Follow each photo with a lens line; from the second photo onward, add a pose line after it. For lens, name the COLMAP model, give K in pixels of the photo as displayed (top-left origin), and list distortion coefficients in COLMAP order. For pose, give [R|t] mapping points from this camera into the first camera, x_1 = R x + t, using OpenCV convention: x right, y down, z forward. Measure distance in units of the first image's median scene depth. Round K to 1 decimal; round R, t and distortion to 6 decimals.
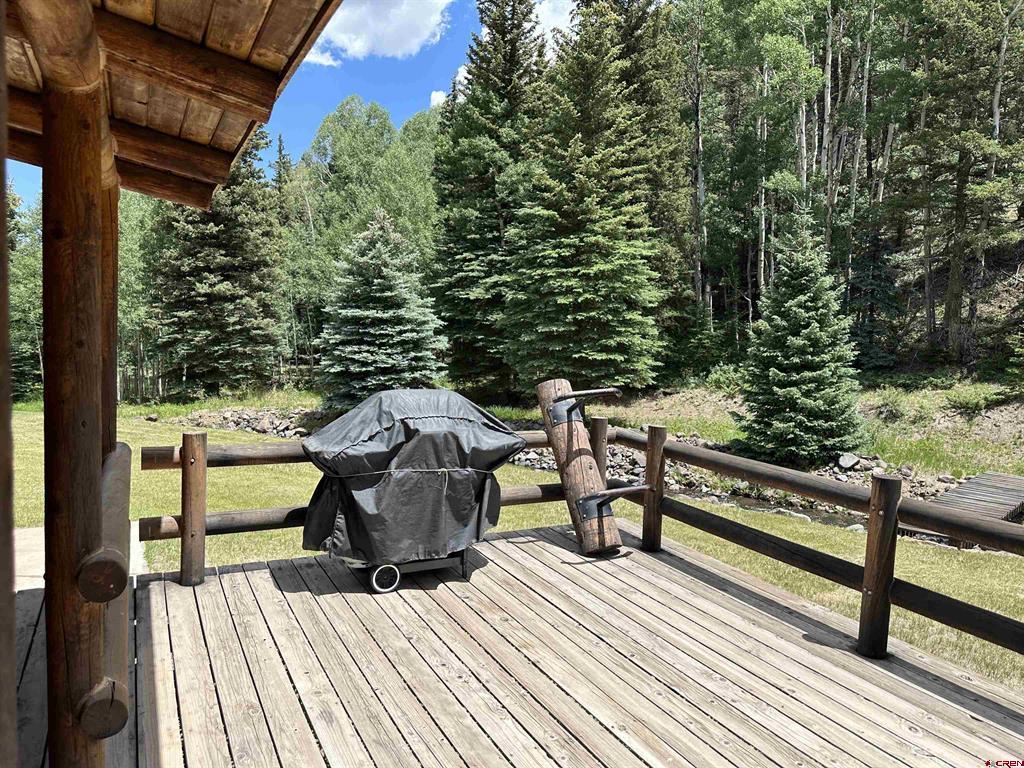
lens RADIAL K [[723.5, 0, 513.7], [0, 723.5, 388.5], [0, 0, 1]] dist [0.016452, -0.017106]
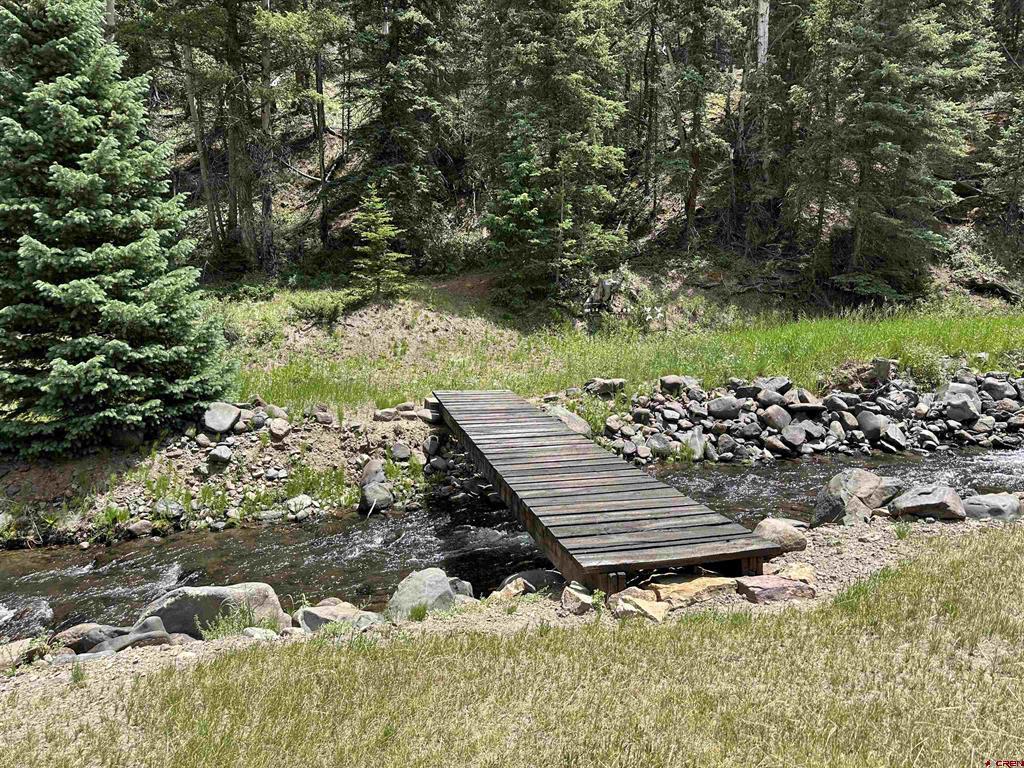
lens RADIAL K [[723.5, 0, 517.8], [0, 723.5, 389.1], [0, 0, 1]] dist [0.016452, -0.017106]
pose [[0.526293, -0.153020, 0.836421, 0.140700], [0.103727, 0.987881, 0.115462, 0.041493], [-0.843953, 0.025992, 0.535787, 0.535844]]
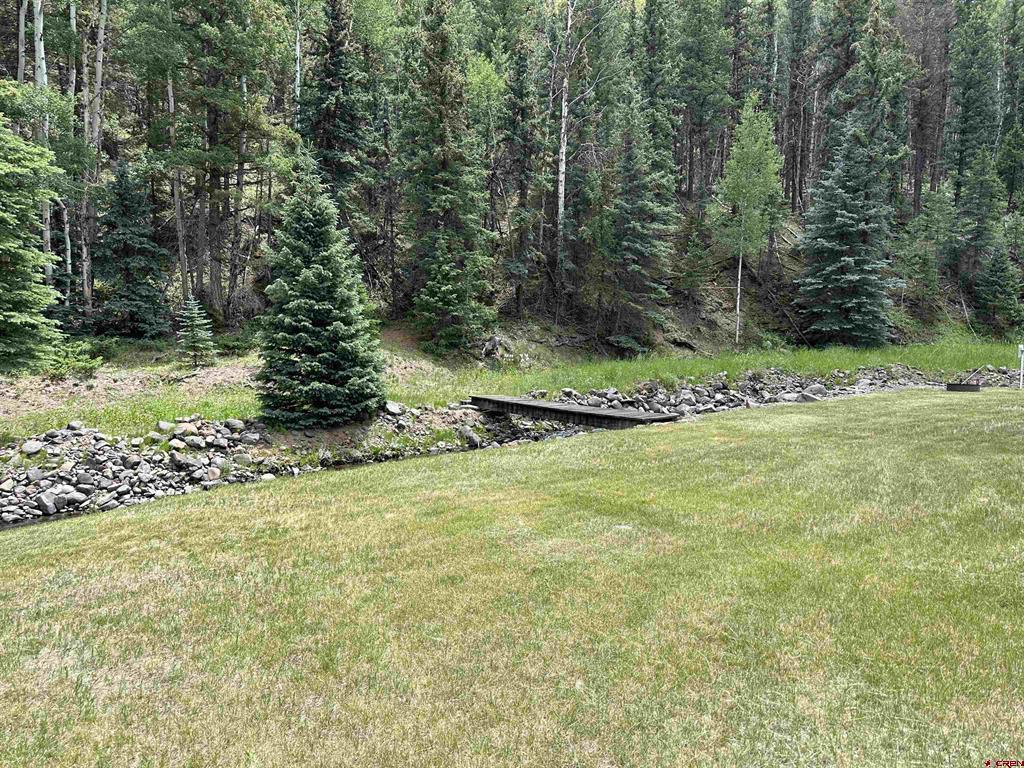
lens RADIAL K [[723.5, 0, 510.3], [0, 723.5, 388.9], [0, 0, 1]] dist [0.016452, -0.017106]
pose [[0.169756, -0.103820, 0.980002, -0.516755], [0.092977, 0.991687, 0.088953, -0.003109], [-0.981090, 0.076018, 0.177997, 0.632952]]
